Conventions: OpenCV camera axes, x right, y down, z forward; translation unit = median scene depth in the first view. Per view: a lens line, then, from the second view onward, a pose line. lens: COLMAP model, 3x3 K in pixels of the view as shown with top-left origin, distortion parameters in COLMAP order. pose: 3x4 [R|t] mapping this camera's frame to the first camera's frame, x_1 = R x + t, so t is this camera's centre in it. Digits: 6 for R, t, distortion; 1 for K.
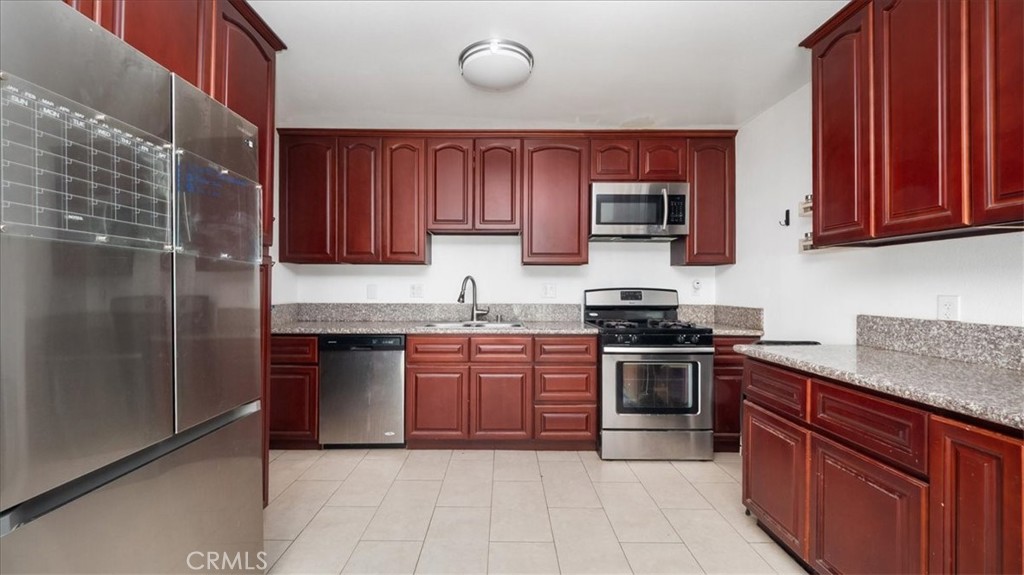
lens RADIAL K [[412.3, 0, 500.4], [0, 412.3, 279.3], [0, 0, 1]] dist [-0.002508, -0.000437]
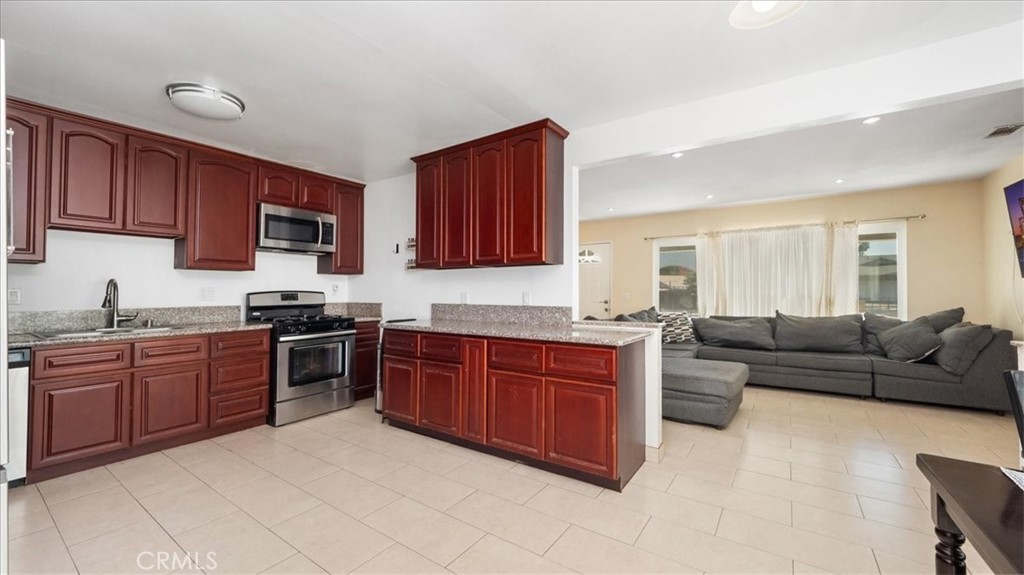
lens RADIAL K [[401.2, 0, 512.0], [0, 401.2, 287.5], [0, 0, 1]] dist [-0.001303, -0.000023]
pose [[0.556825, 0.000015, 0.830630, -0.340662], [-0.010390, 0.999922, 0.006947, -0.005142], [-0.830565, -0.012498, 0.556782, -0.256536]]
